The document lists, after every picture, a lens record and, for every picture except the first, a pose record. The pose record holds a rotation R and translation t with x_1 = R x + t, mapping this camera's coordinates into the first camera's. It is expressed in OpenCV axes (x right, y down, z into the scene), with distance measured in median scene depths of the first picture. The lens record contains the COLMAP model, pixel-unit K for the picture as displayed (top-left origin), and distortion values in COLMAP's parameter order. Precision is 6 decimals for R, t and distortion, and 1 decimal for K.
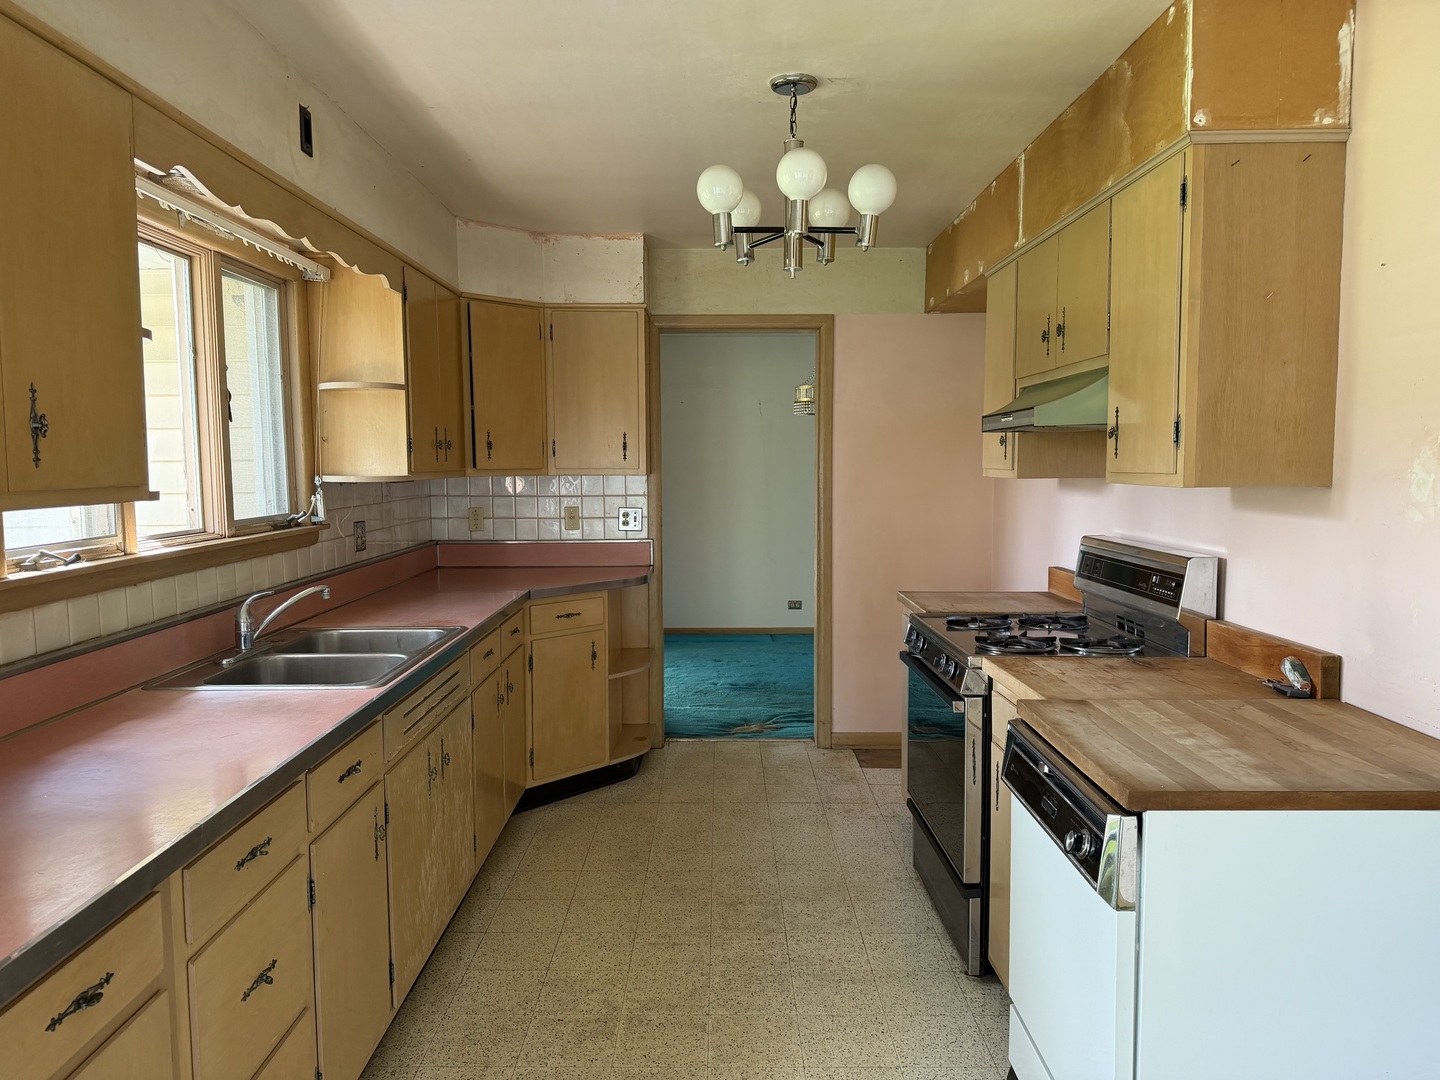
lens RADIAL K [[993.6, 0, 719.8], [0, 993.6, 539.9], [0, 0, 1]] dist [0.056408, -0.008361]
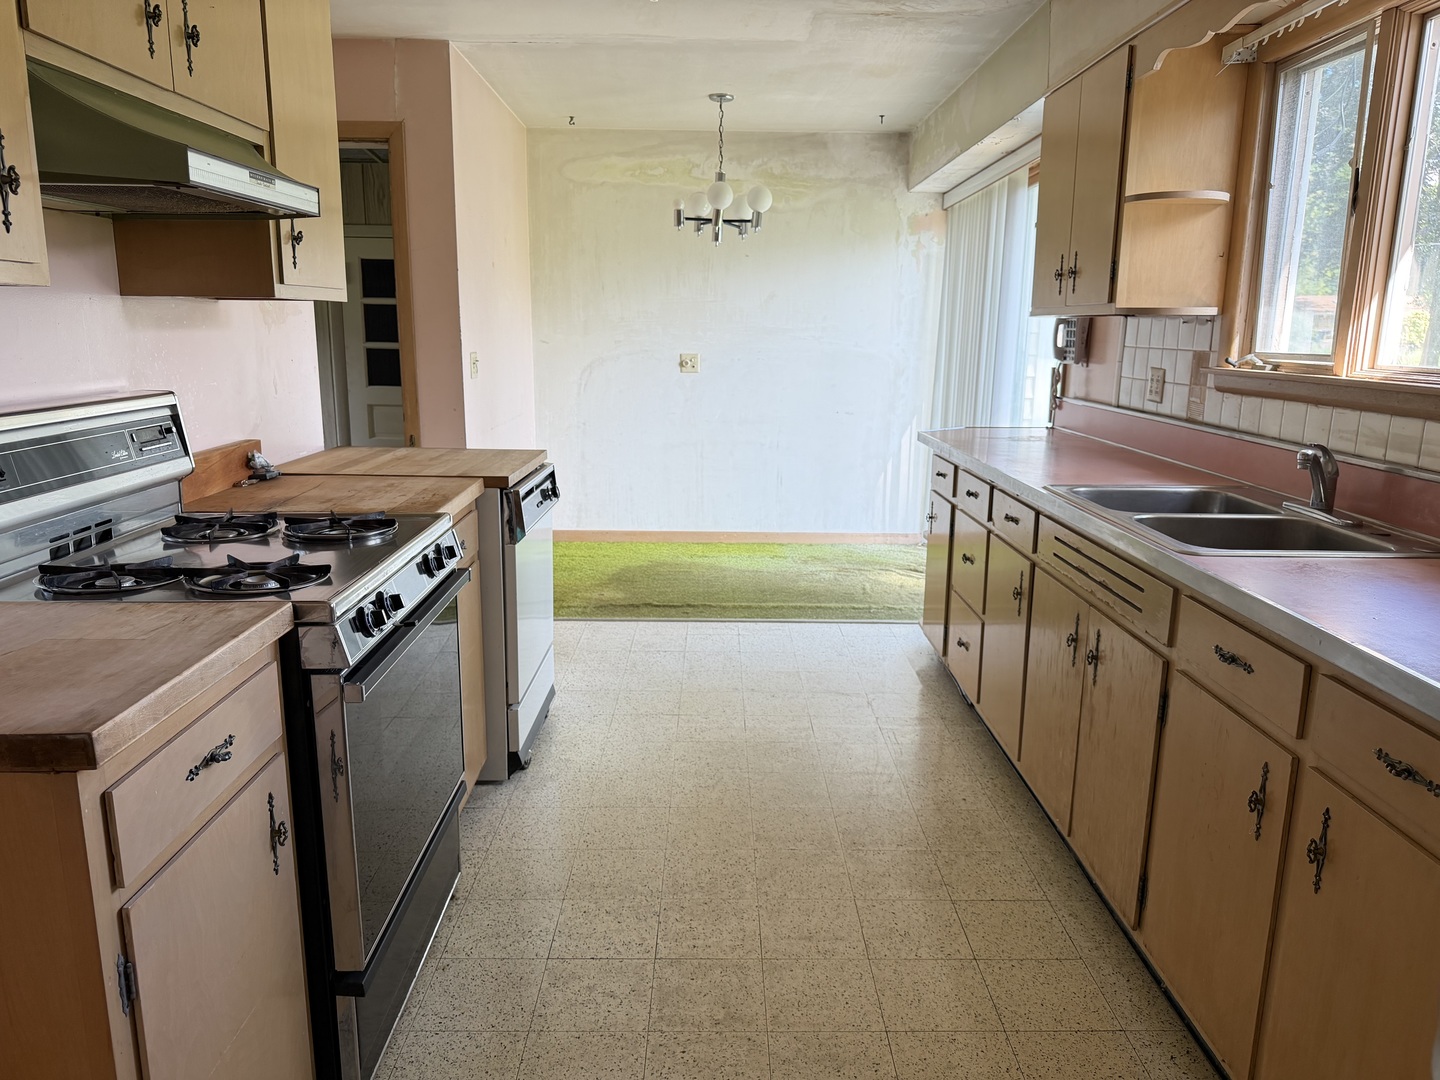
lens RADIAL K [[993.6, 0, 721.2], [0, 993.6, 533.2], [0, 0, 1]] dist [0.056408, -0.008361]
pose [[-0.999961, -0.004052, -0.007797, 0.027281], [-0.006095, 0.959033, 0.283230, -0.095979], [0.006330, 0.283267, -0.959020, 1.649474]]
